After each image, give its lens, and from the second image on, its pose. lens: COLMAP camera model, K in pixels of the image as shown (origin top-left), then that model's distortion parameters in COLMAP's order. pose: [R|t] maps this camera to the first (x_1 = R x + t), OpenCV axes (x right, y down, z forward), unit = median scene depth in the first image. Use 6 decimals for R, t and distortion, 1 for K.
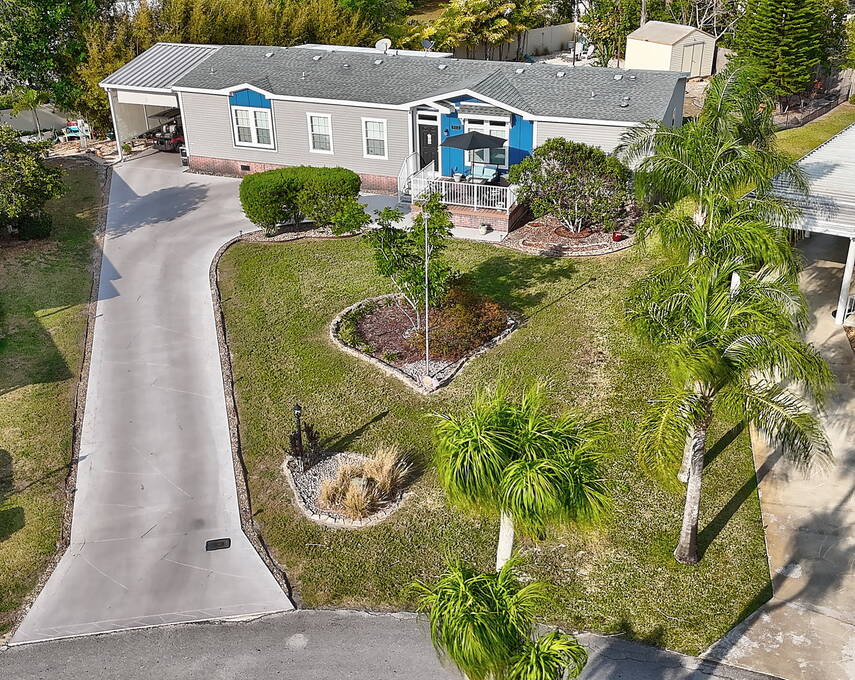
lens RADIAL K [[926.5, 0, 478.4], [0, 926.5, 340.1], [0, 0, 1]] dist [0.100390, -0.006601]
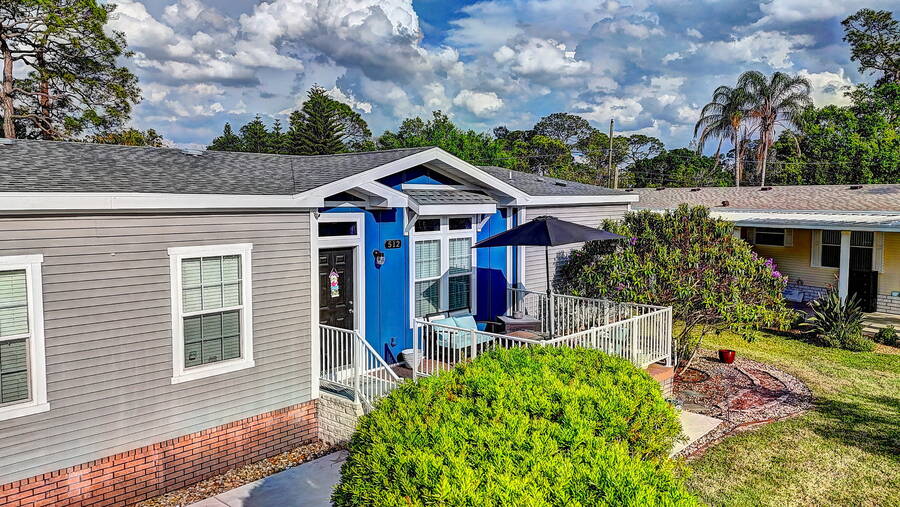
lens RADIAL K [[646.1, 0, 455.1], [0, 646.1, 252.5], [0, 0, 1]] dist [0.105765, -0.155859]
pose [[0.379139, -0.080482, 0.921833, -0.300530], [0.412067, 0.906666, -0.090320, -0.196770], [-0.828526, 0.414101, 0.376917, 0.914958]]
